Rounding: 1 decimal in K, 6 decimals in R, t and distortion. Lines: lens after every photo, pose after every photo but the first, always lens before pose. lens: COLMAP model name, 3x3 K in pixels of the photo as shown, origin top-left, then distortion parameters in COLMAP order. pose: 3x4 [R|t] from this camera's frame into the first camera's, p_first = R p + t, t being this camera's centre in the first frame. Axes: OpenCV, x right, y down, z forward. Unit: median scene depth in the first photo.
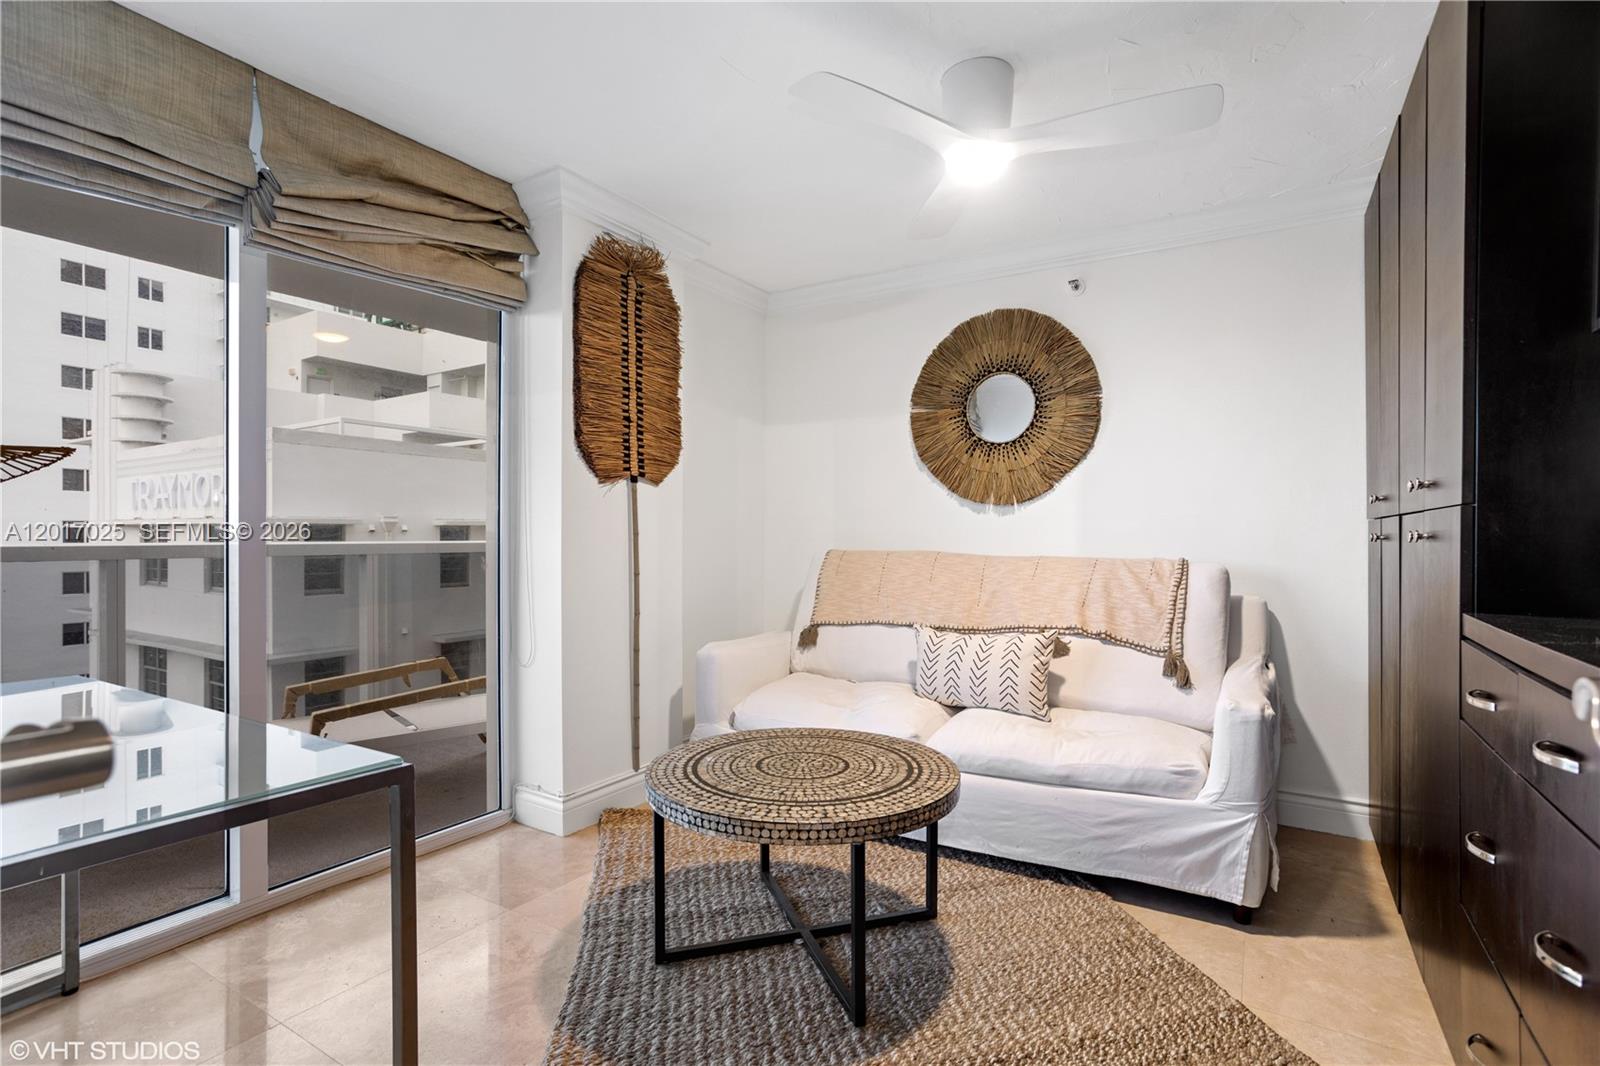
lens RADIAL K [[791.7, 0, 800.9], [0, 791.7, 533.4], [0, 0, 1]] dist [0.000006, 0.000048]
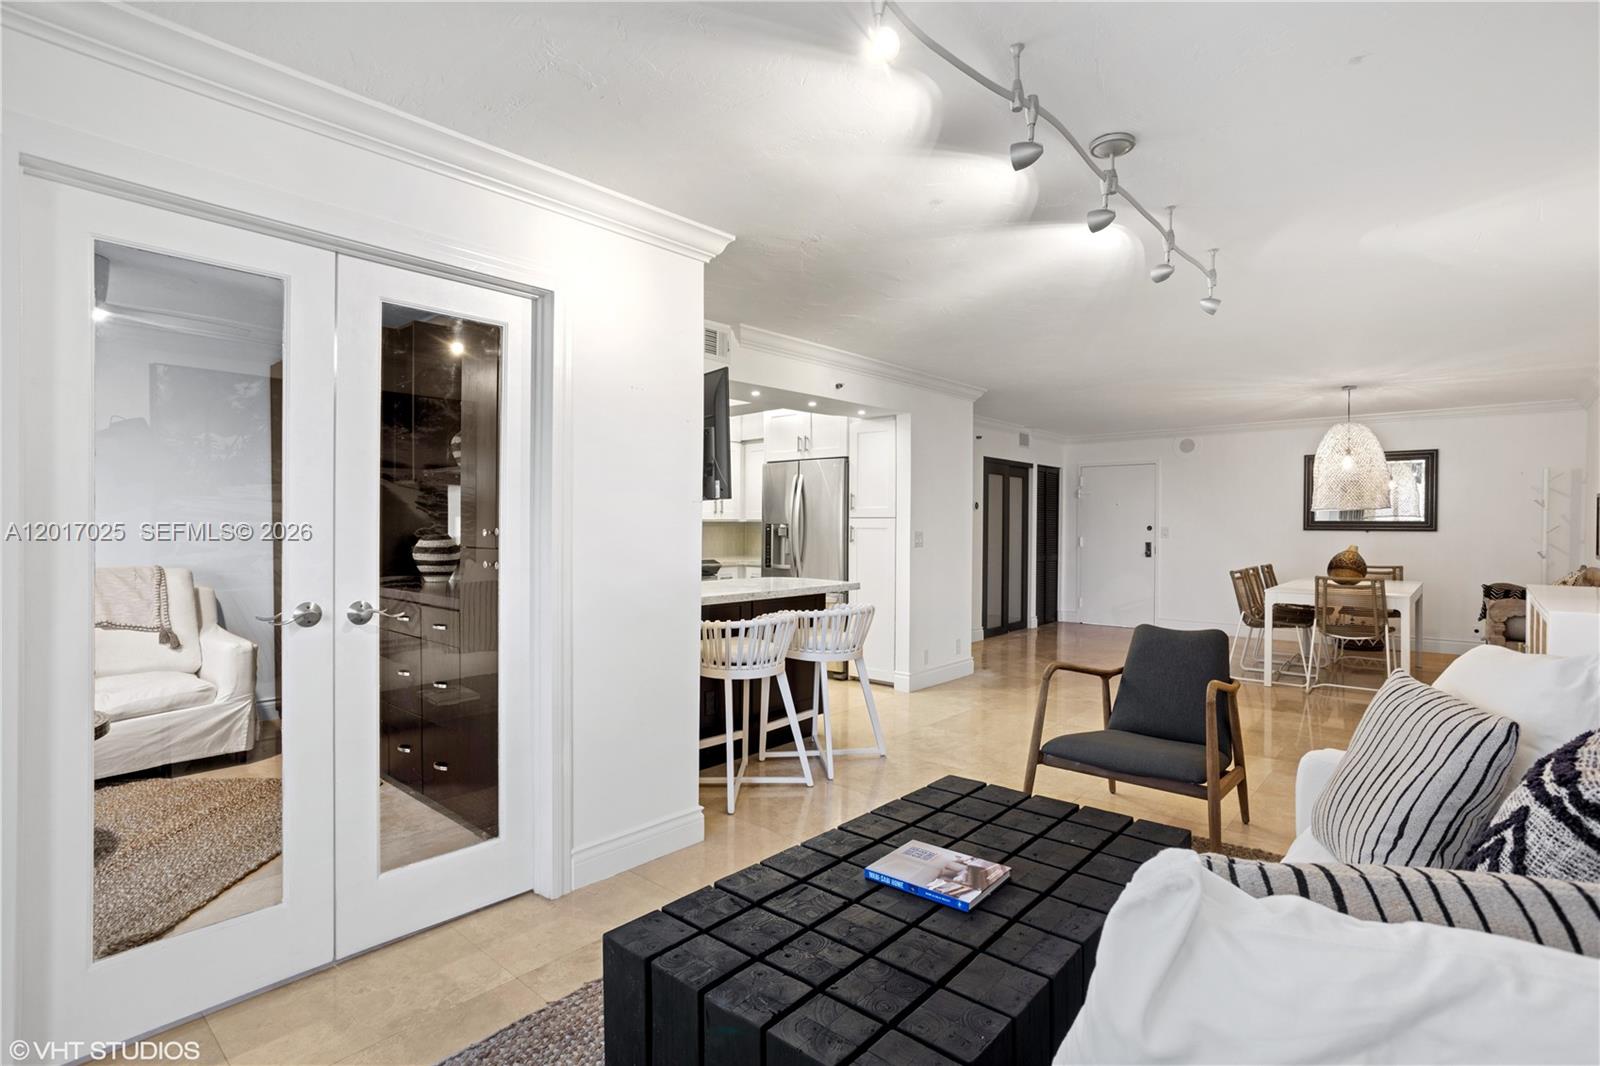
lens RADIAL K [[791.7, 0, 803.0], [0, 791.7, 530.9], [0, 0, 1]] dist [0.000006, 0.000048]
pose [[0.203958, -0.004629, 0.978969, -0.790810], [-0.000062, 0.999989, 0.004741, -0.044487], [-0.978980, -0.001027, 0.203955, -0.527854]]
